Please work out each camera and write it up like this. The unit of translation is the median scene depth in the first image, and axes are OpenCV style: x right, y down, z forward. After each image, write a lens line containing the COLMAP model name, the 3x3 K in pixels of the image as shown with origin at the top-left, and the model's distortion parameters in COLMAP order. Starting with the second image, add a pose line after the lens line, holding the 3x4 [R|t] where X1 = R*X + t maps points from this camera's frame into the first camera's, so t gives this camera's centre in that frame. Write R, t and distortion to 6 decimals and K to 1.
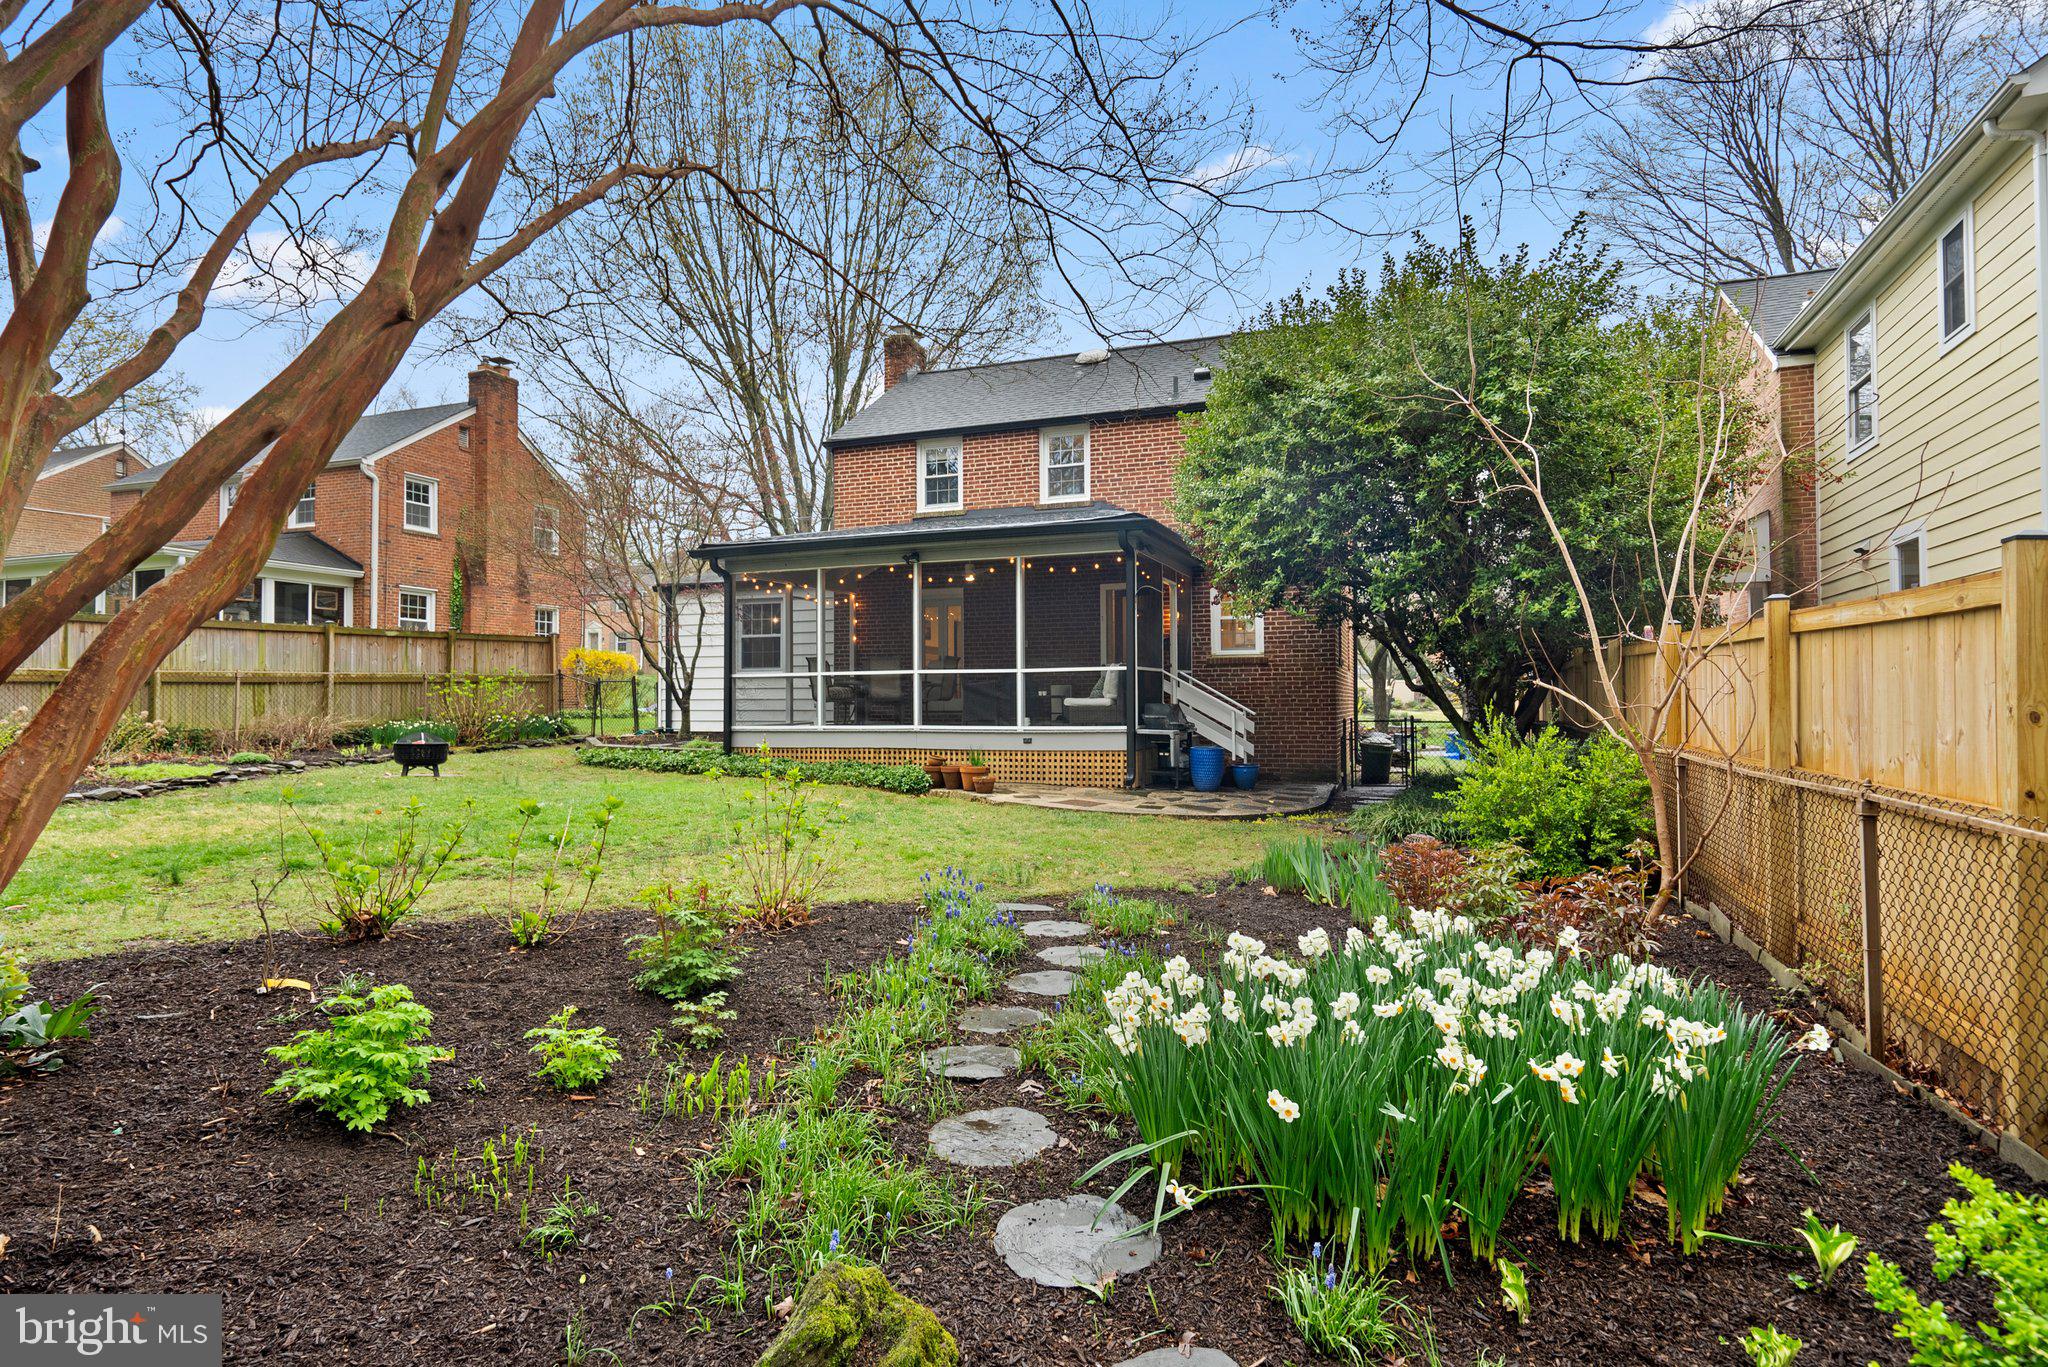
lens RADIAL K [[944.5, 0, 1019.2], [0, 944.5, 682.6], [0, 0, 1]] dist [-0.002225, -0.000042]
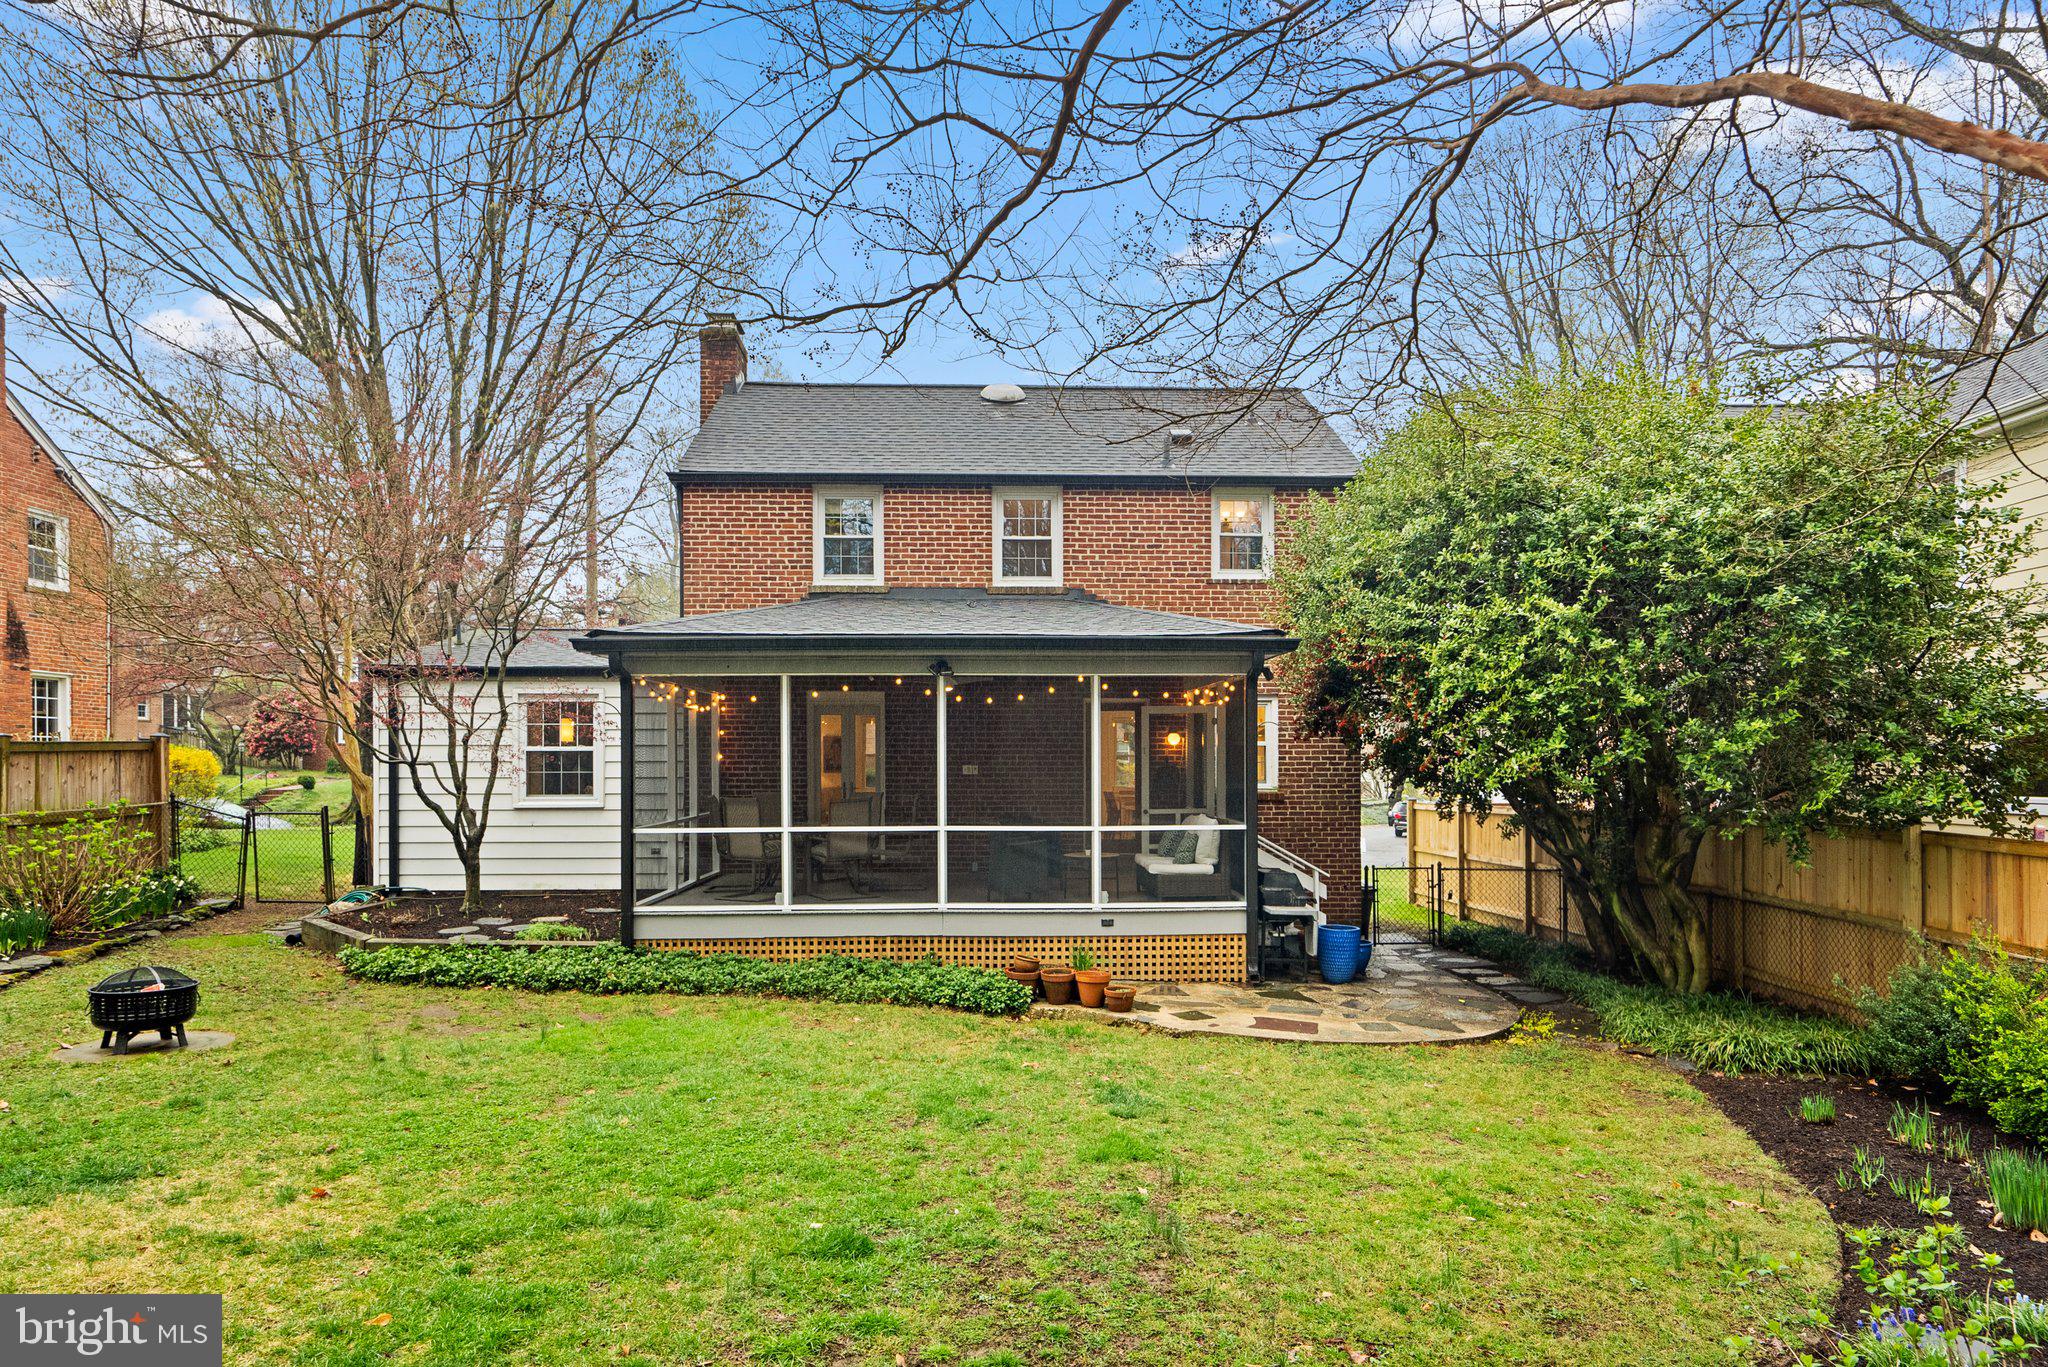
lens RADIAL K [[1098.7, 0, 994.1], [0, 1098.7, 772.9], [0, 0, 1]] dist [0.012924, -0.000282]
pose [[0.936269, 0.002411, 0.351276, -0.292926], [-0.008715, 0.999828, 0.016366, -0.053972], [-0.351176, -0.018384, 0.936129, 0.170136]]
